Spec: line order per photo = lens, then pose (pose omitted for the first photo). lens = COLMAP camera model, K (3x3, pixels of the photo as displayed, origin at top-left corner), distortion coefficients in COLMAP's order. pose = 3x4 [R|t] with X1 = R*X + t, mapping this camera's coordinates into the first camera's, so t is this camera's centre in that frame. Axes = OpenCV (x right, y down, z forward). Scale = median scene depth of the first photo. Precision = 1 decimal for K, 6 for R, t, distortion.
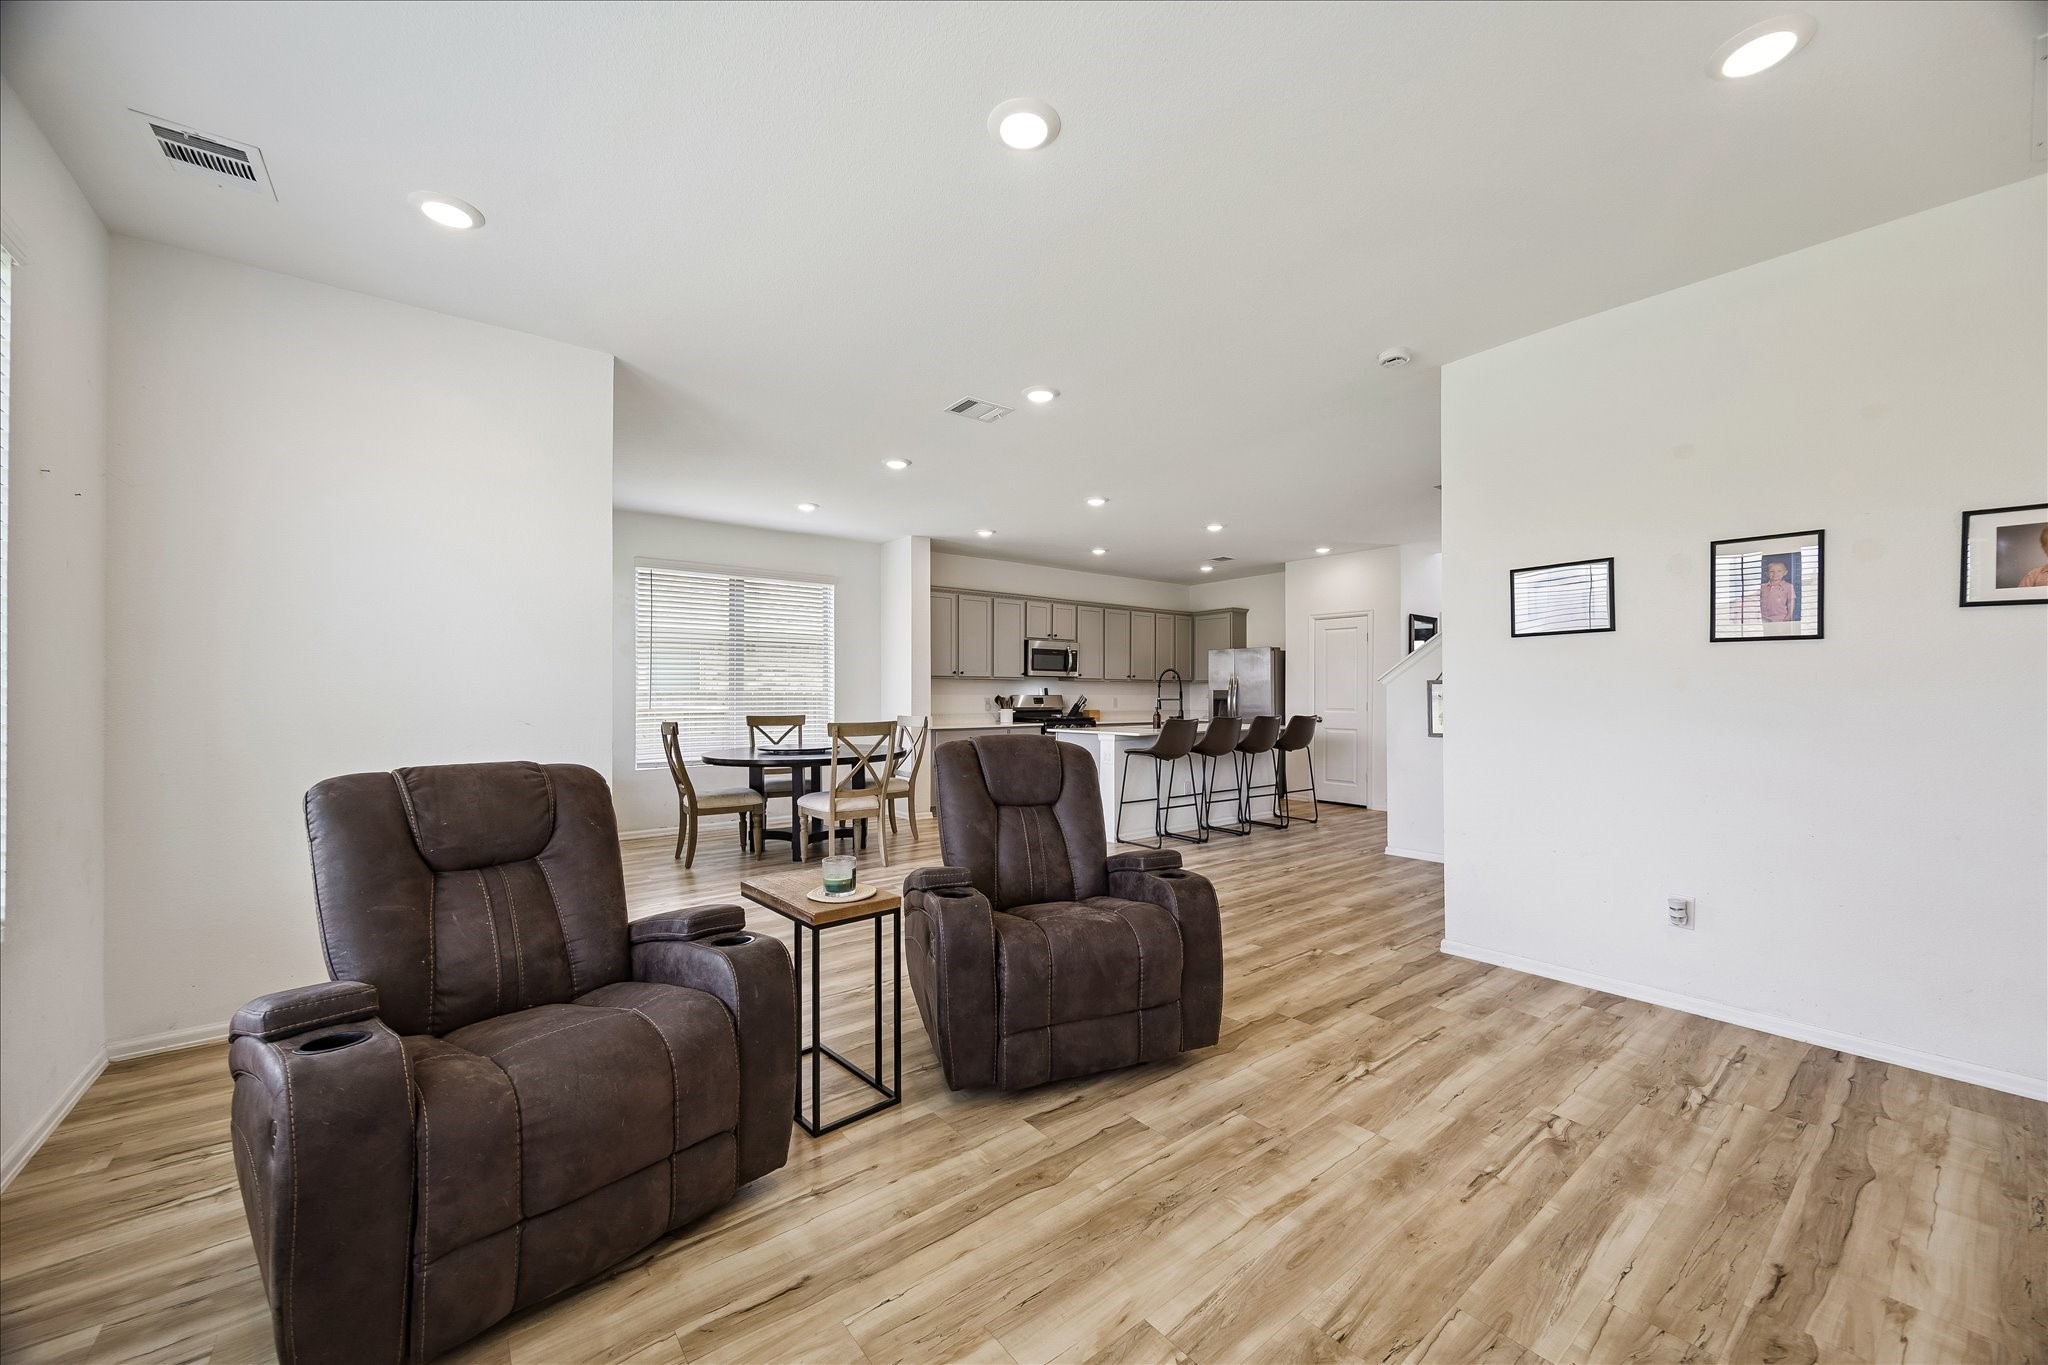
lens RADIAL K [[794.0, 0, 1026.1], [0, 794.0, 695.1], [0, 0, 1]] dist [-0.000019, -0.000407]
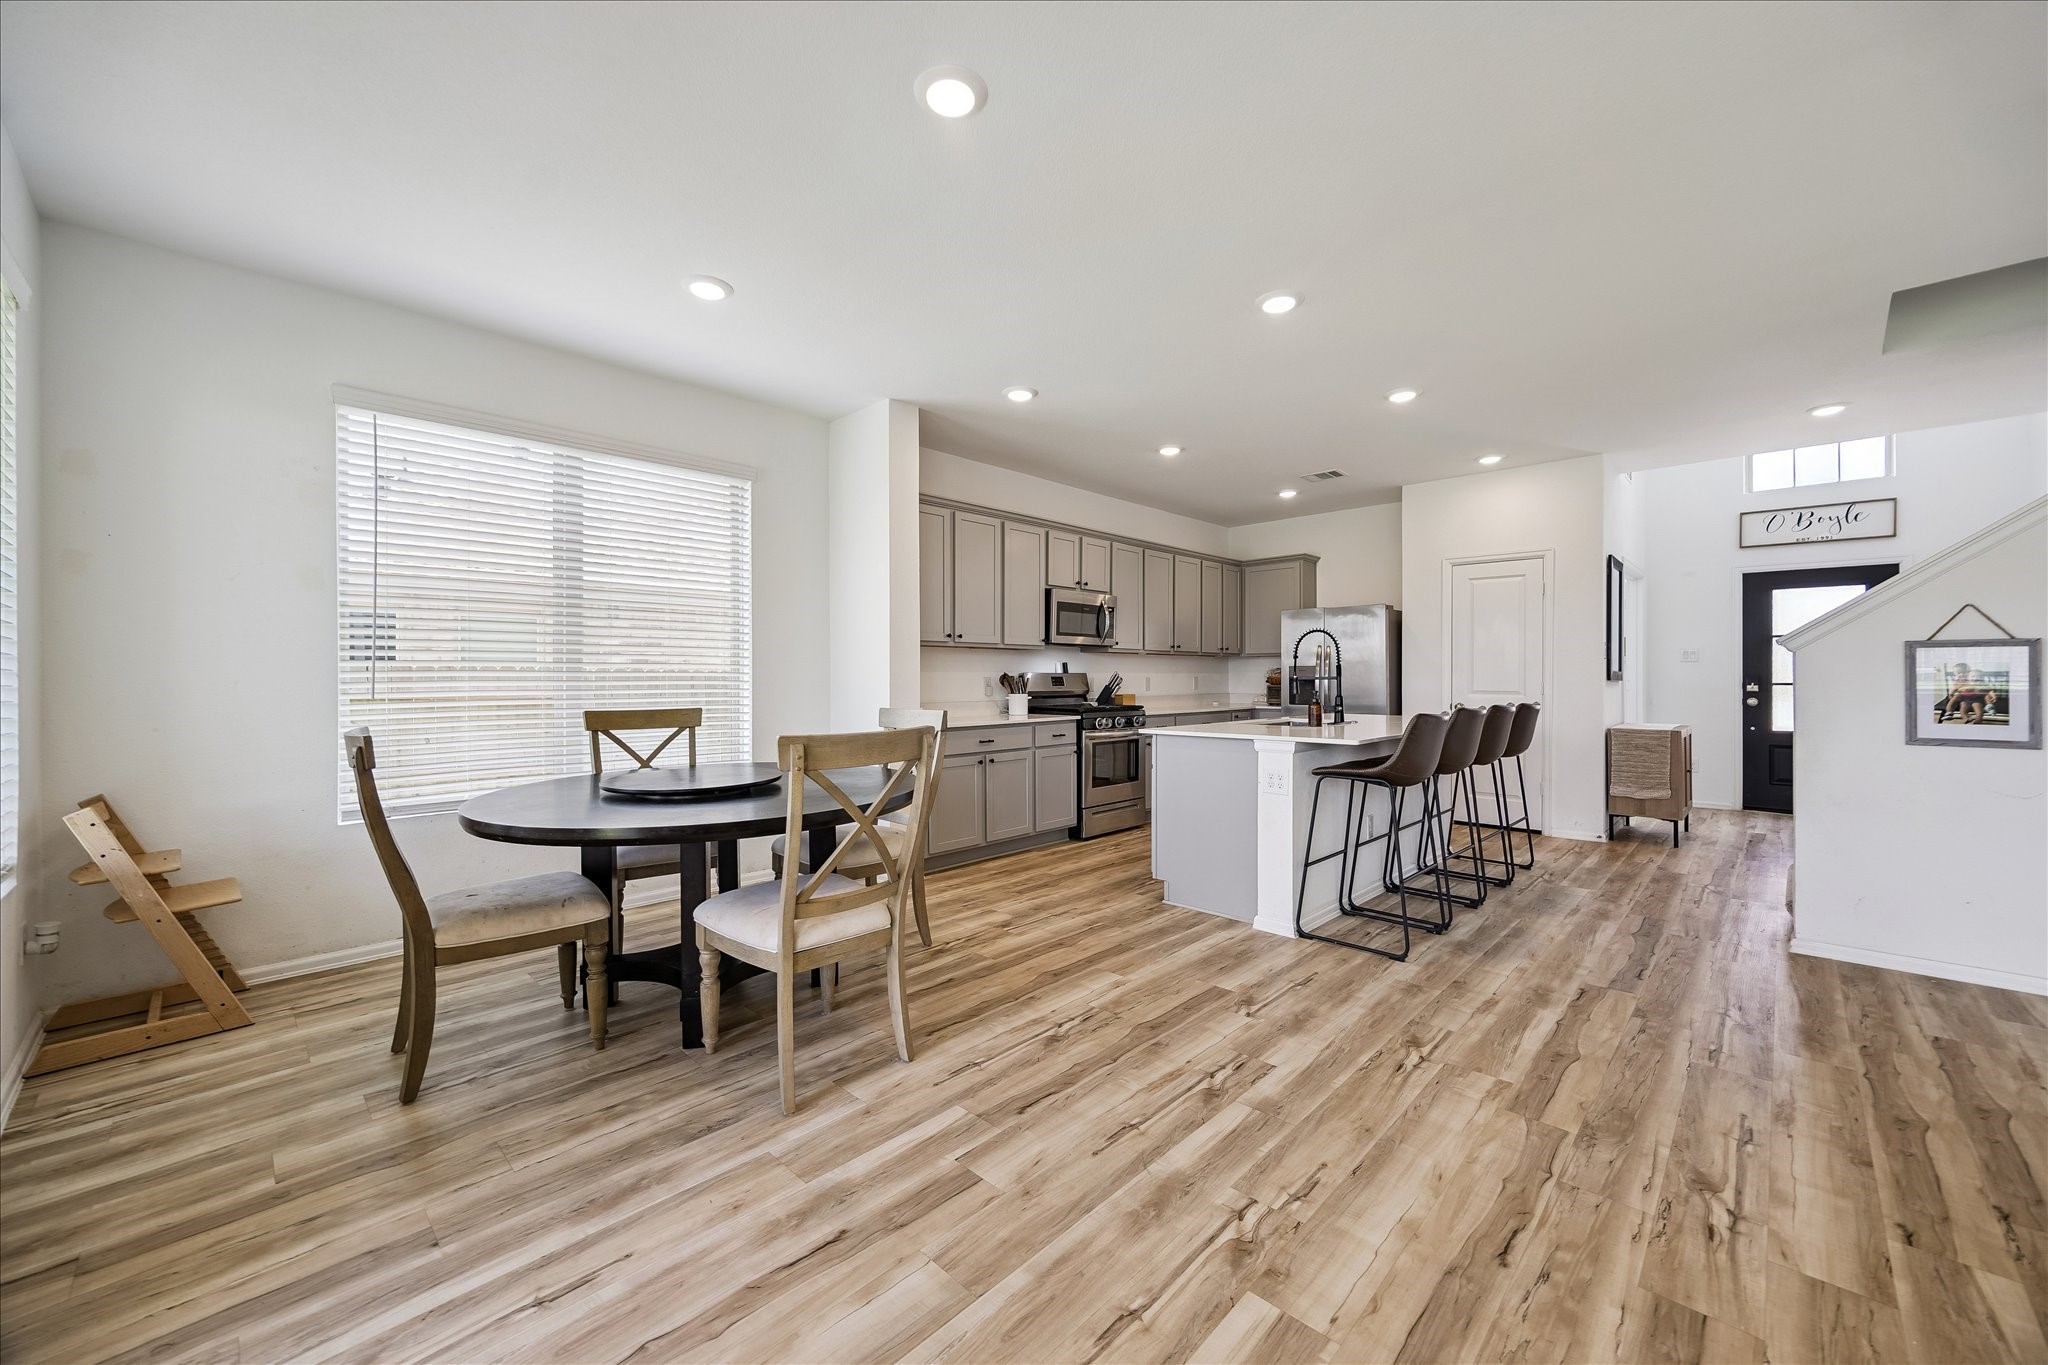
lens RADIAL K [[794.0, 0, 1025.5], [0, 794.0, 679.1], [0, 0, 1]] dist [-0.000019, -0.000407]
pose [[0.990590, -0.002241, 0.136842, -0.108430], [0.001779, 0.999992, 0.003494, 0.003020], [-0.136849, -0.003218, 0.990587, 0.352462]]
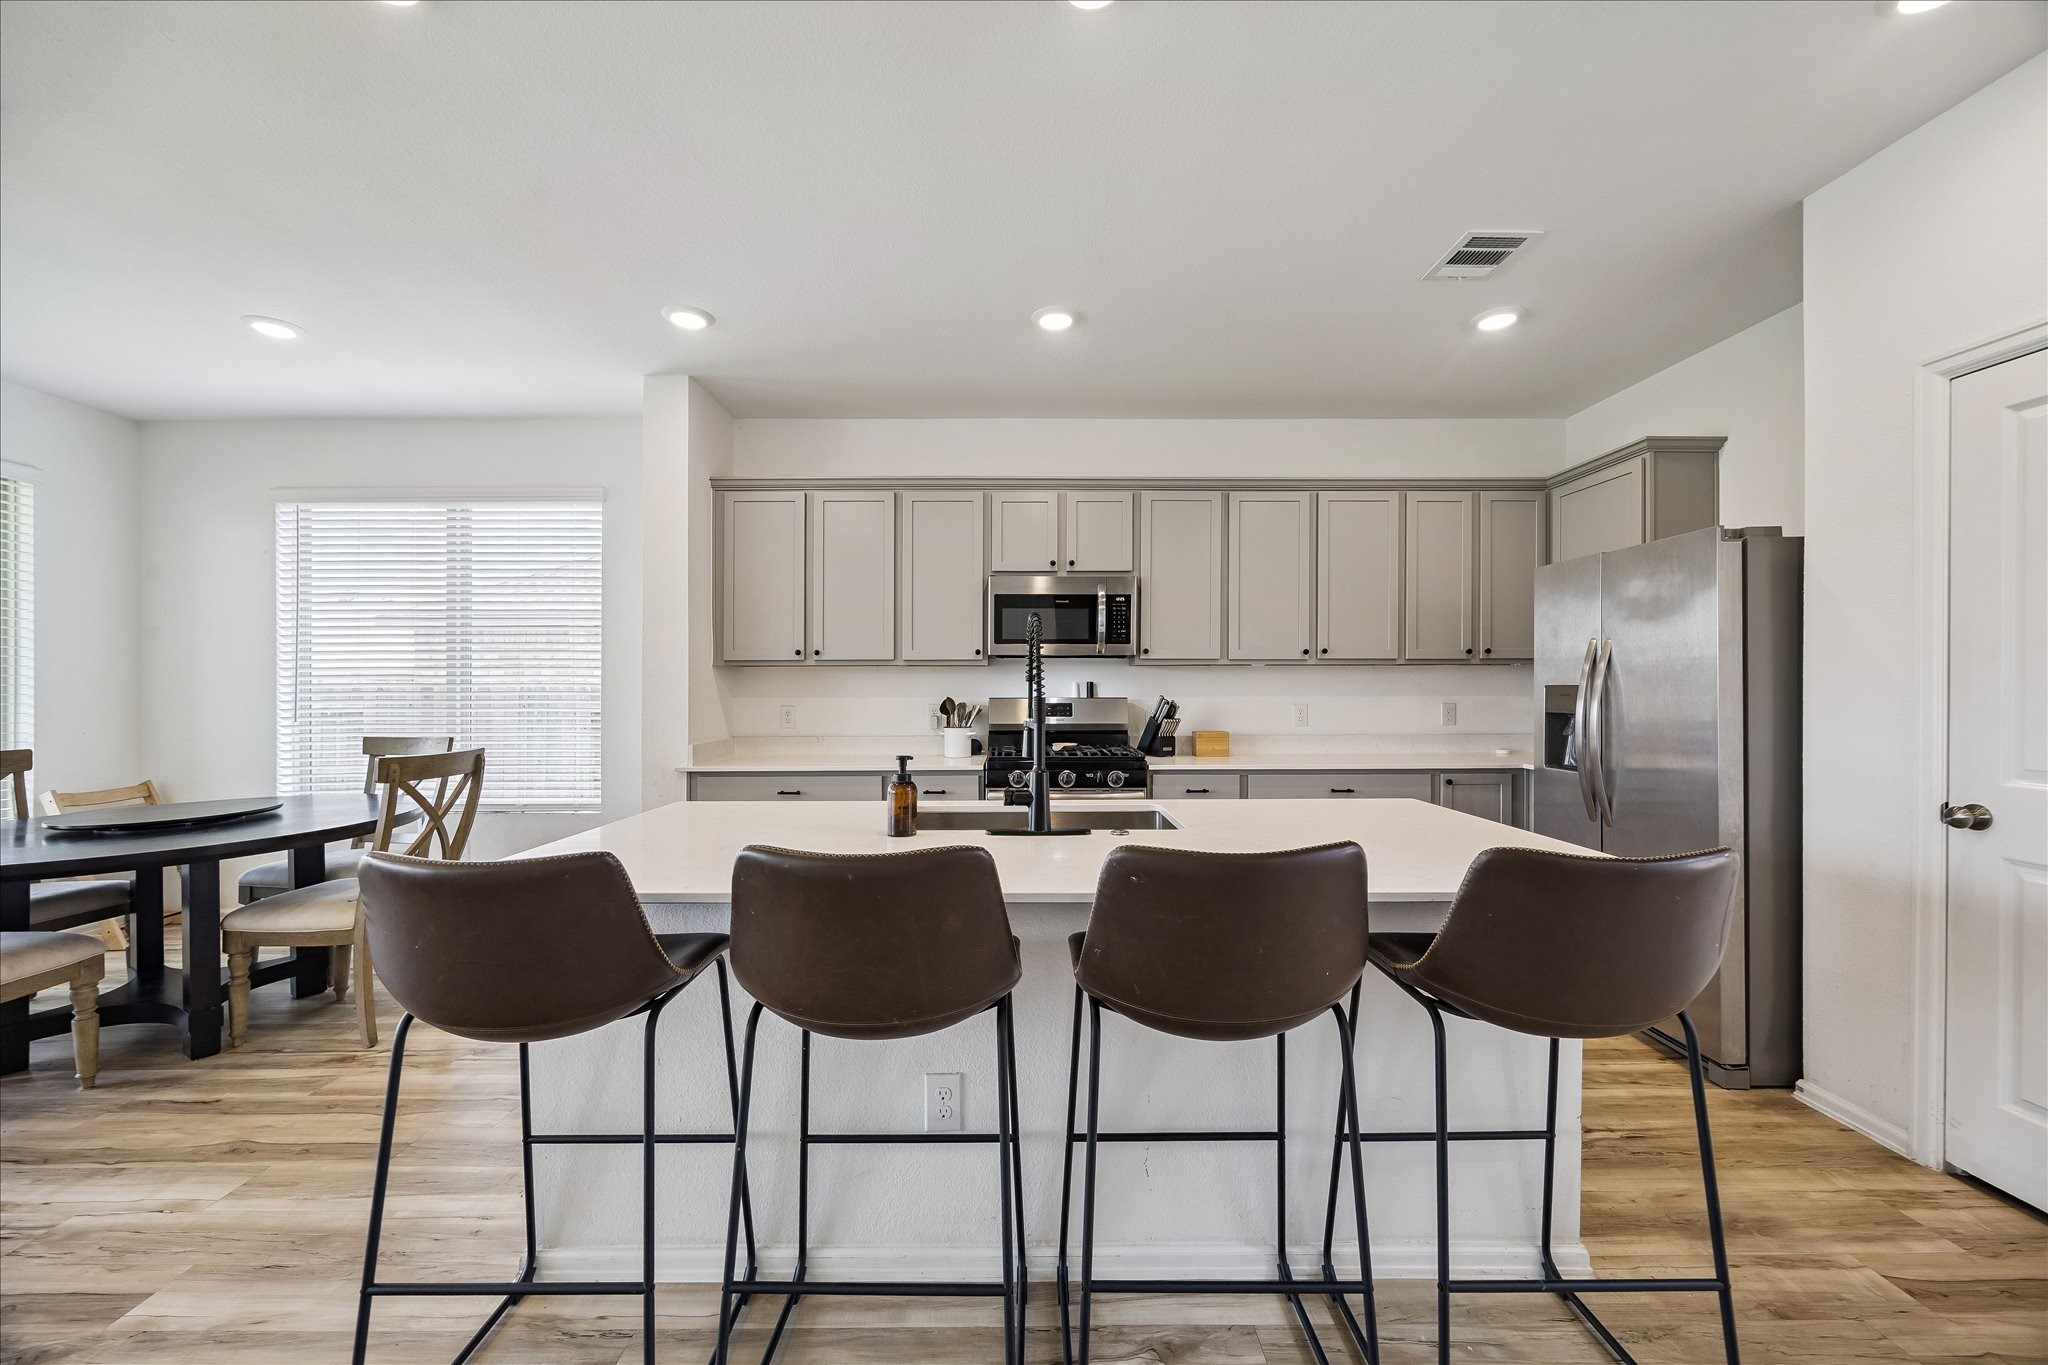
lens RADIAL K [[794.0, 0, 1021.2], [0, 794.0, 675.6], [0, 0, 1]] dist [-0.000019, -0.000407]
pose [[0.784790, -0.012470, -0.619637, 0.295804], [0.002654, 0.999856, -0.016760, -0.005315], [0.619756, 0.011508, 0.784710, 0.657502]]
